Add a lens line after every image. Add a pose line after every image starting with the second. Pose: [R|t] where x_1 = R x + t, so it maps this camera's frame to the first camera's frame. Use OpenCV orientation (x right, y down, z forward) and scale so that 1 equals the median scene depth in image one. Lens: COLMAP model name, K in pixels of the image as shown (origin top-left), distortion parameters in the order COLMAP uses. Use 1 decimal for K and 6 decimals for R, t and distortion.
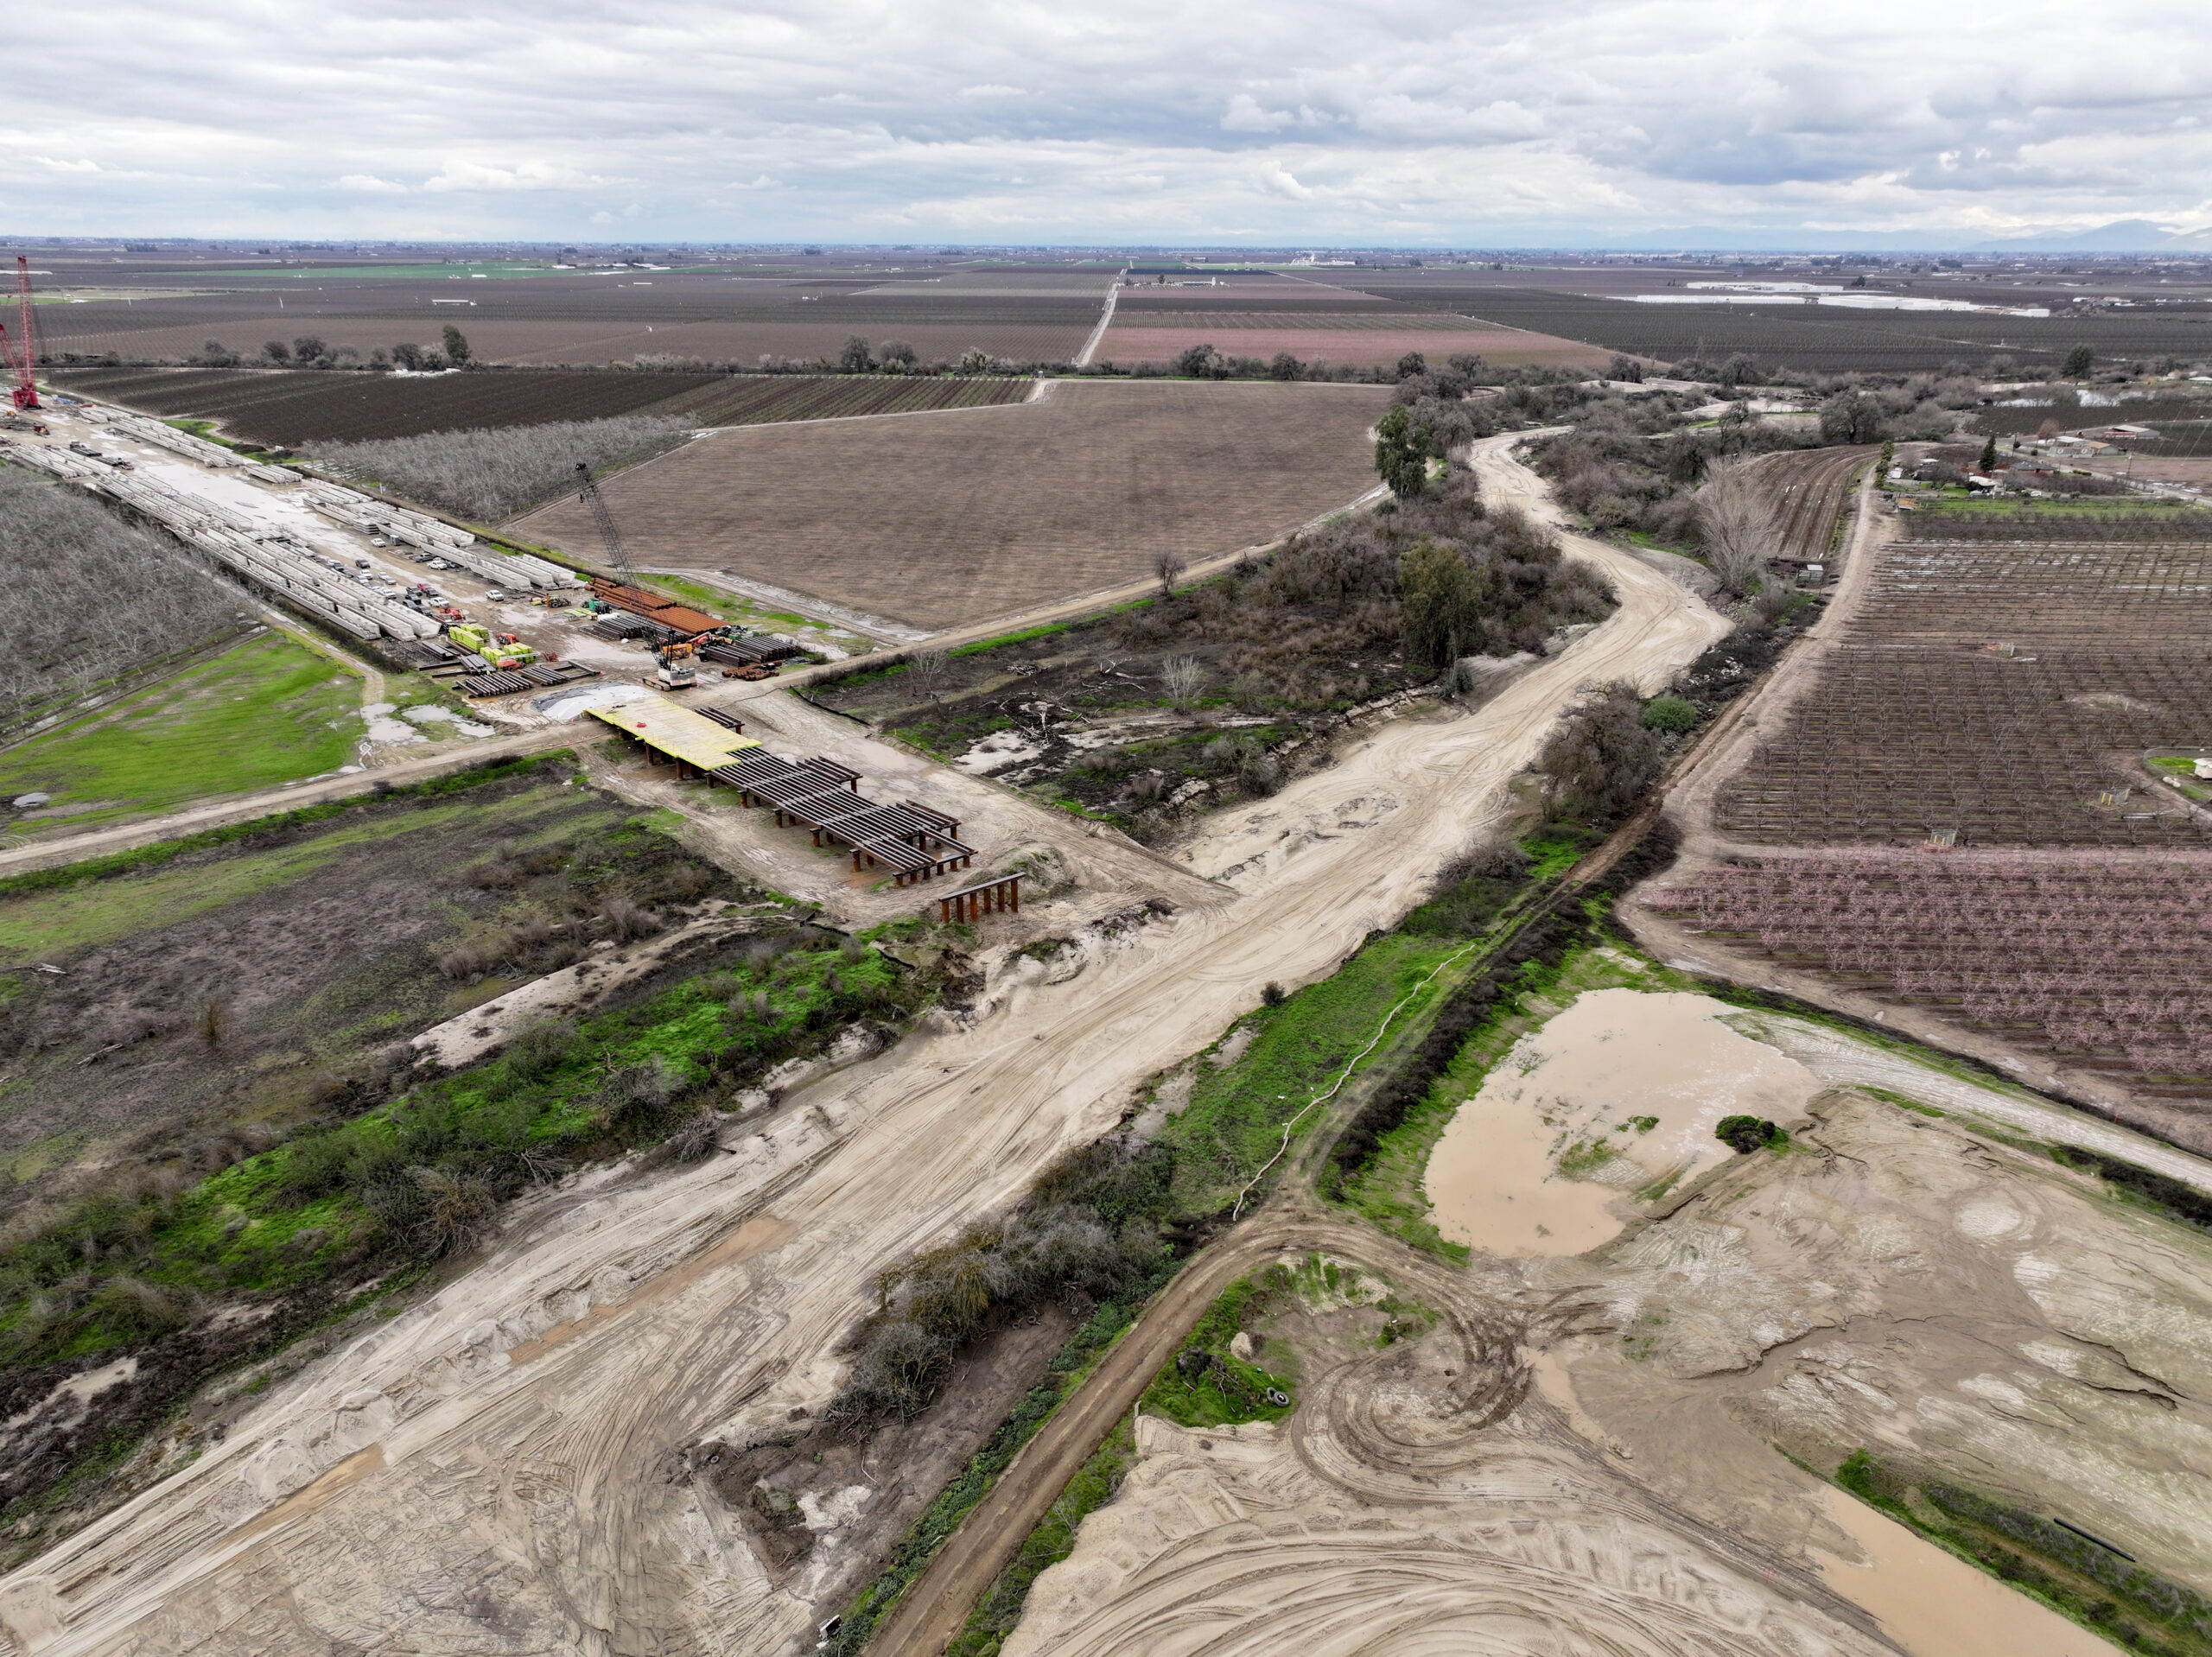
lens RADIAL K [[1551.2, 0, 1106.0], [0, 1551.2, 828.5], [0, 0, 1]] dist [0.004528, 0.006446]
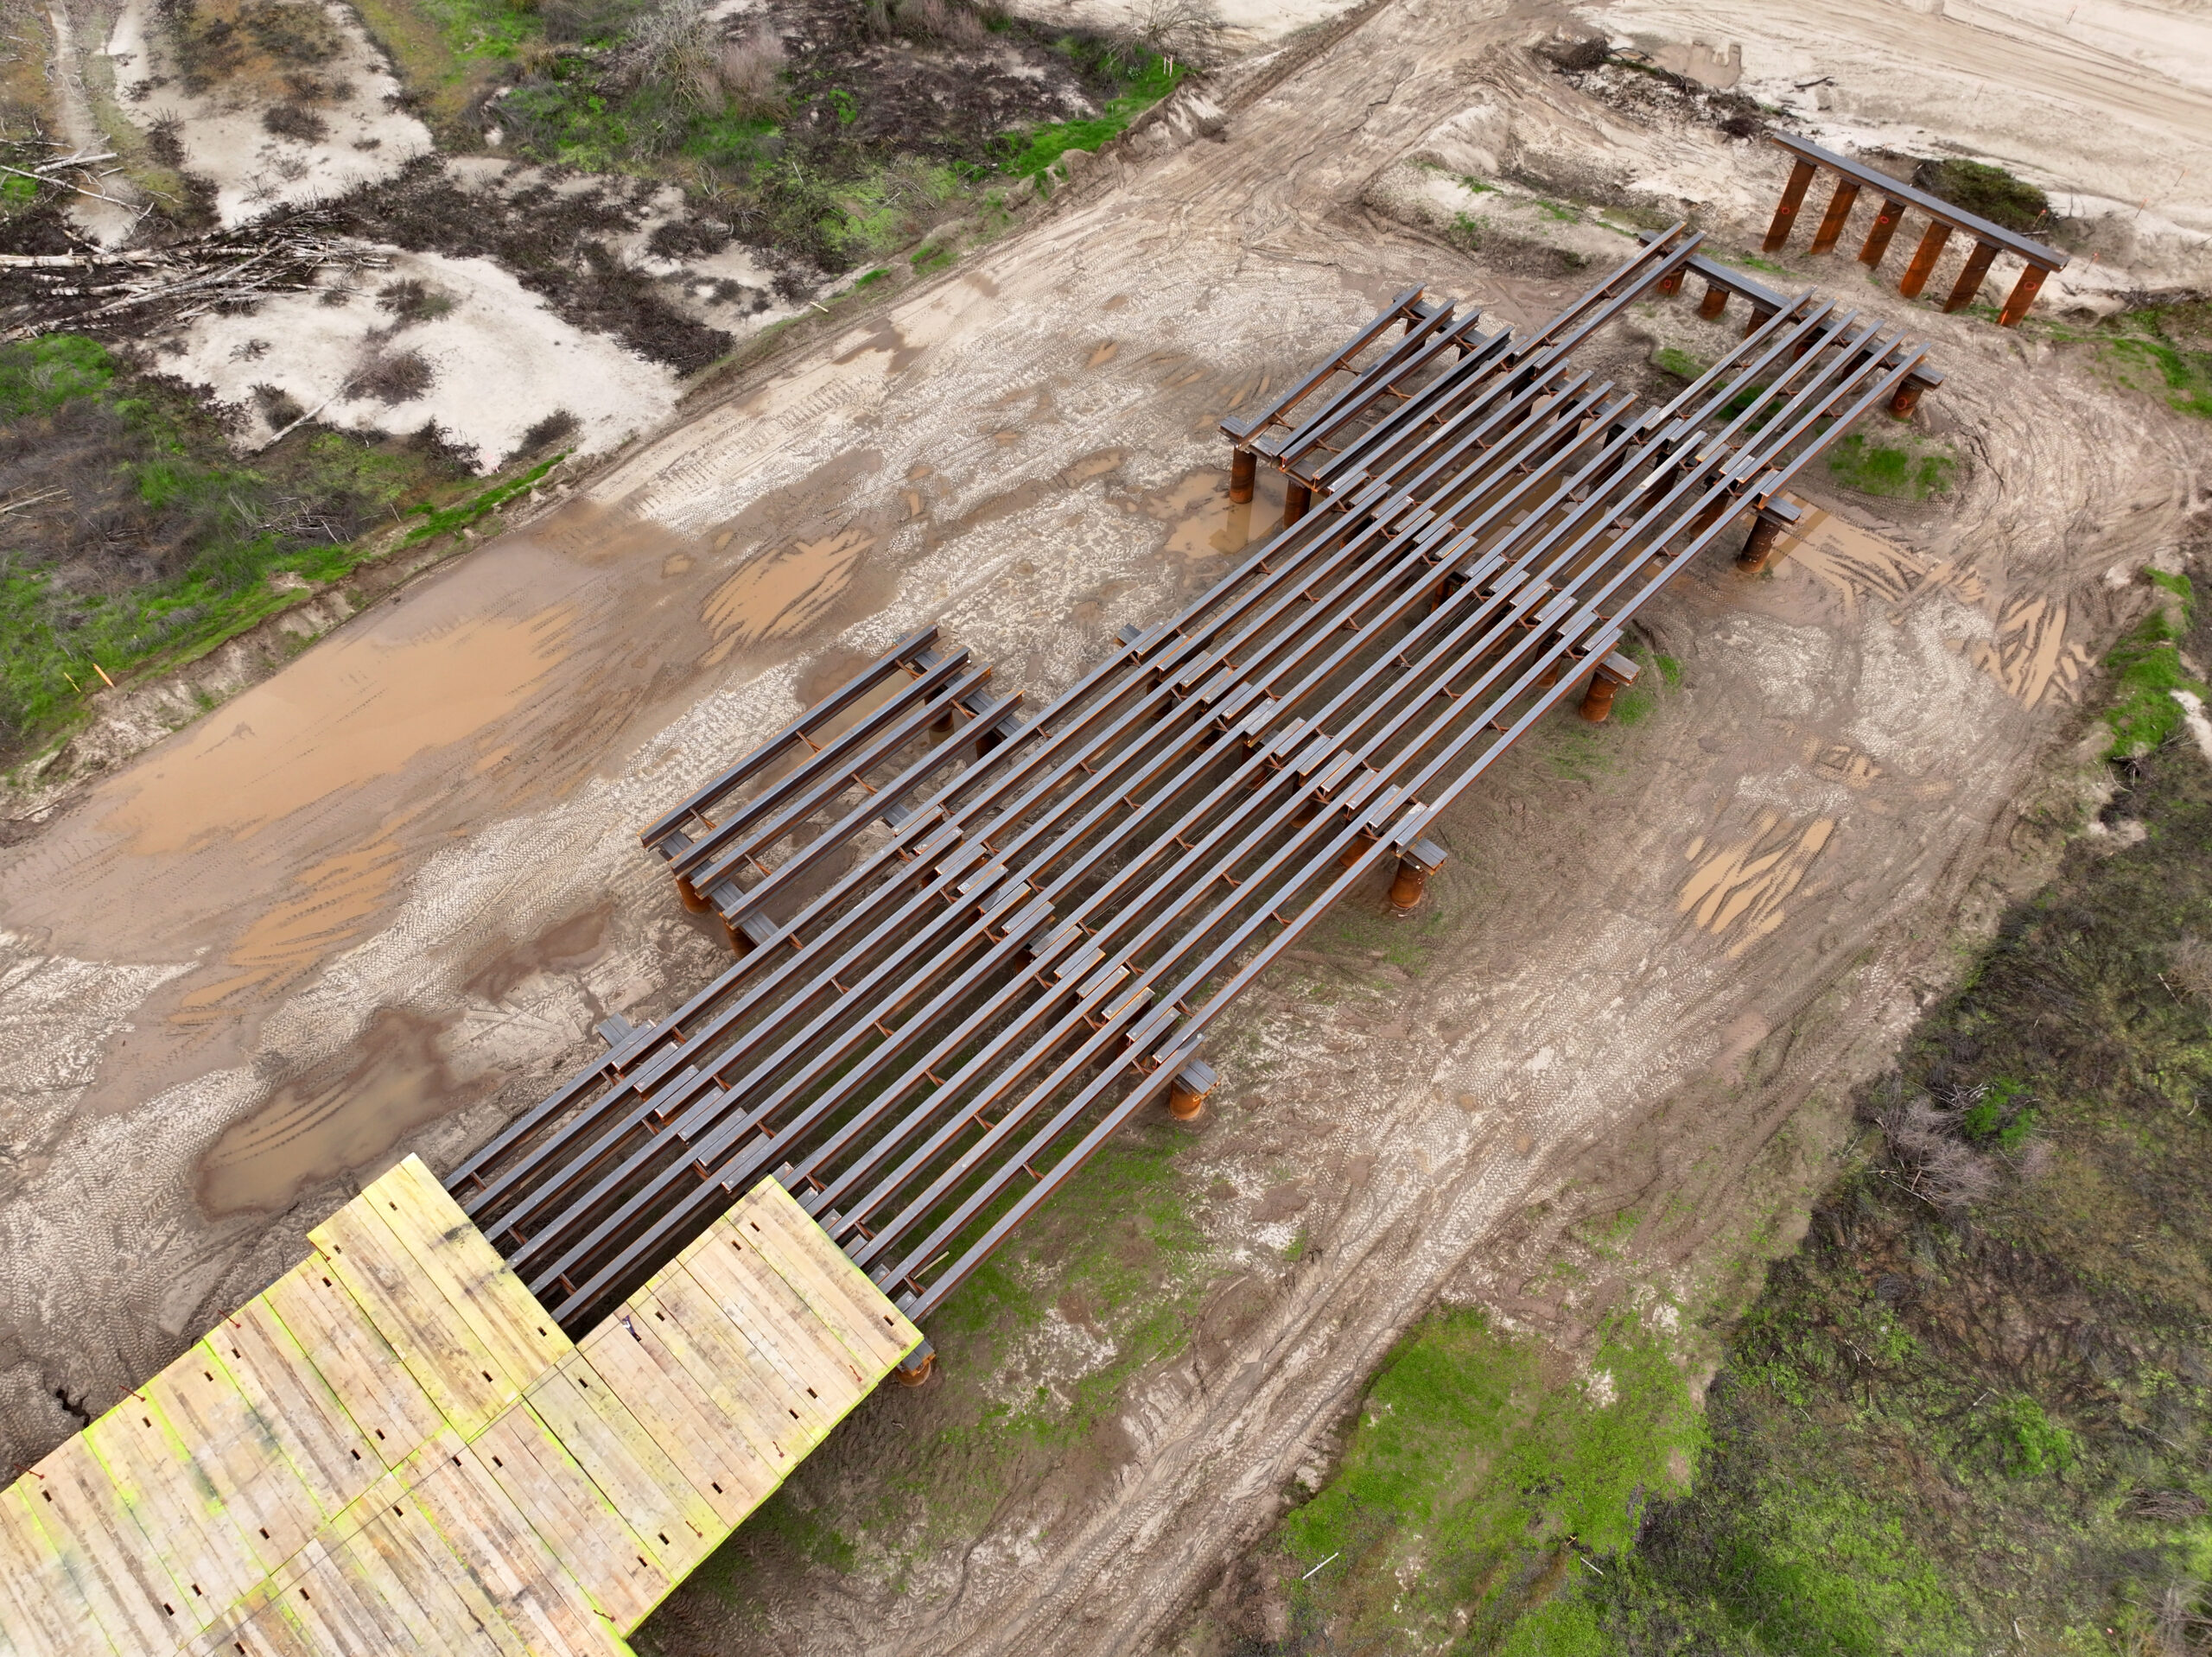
lens RADIAL K [[1525.0, 0, 1106.0], [0, 1525.0, 828.5], [0, 0, 1]] dist [0.009716, 0.005250]
pose [[-0.086226, -0.823420, 0.560843, -0.370389], [0.346909, 0.502895, 0.791676, -0.221874], [-0.933927, 0.262824, 0.242290, 1.137150]]
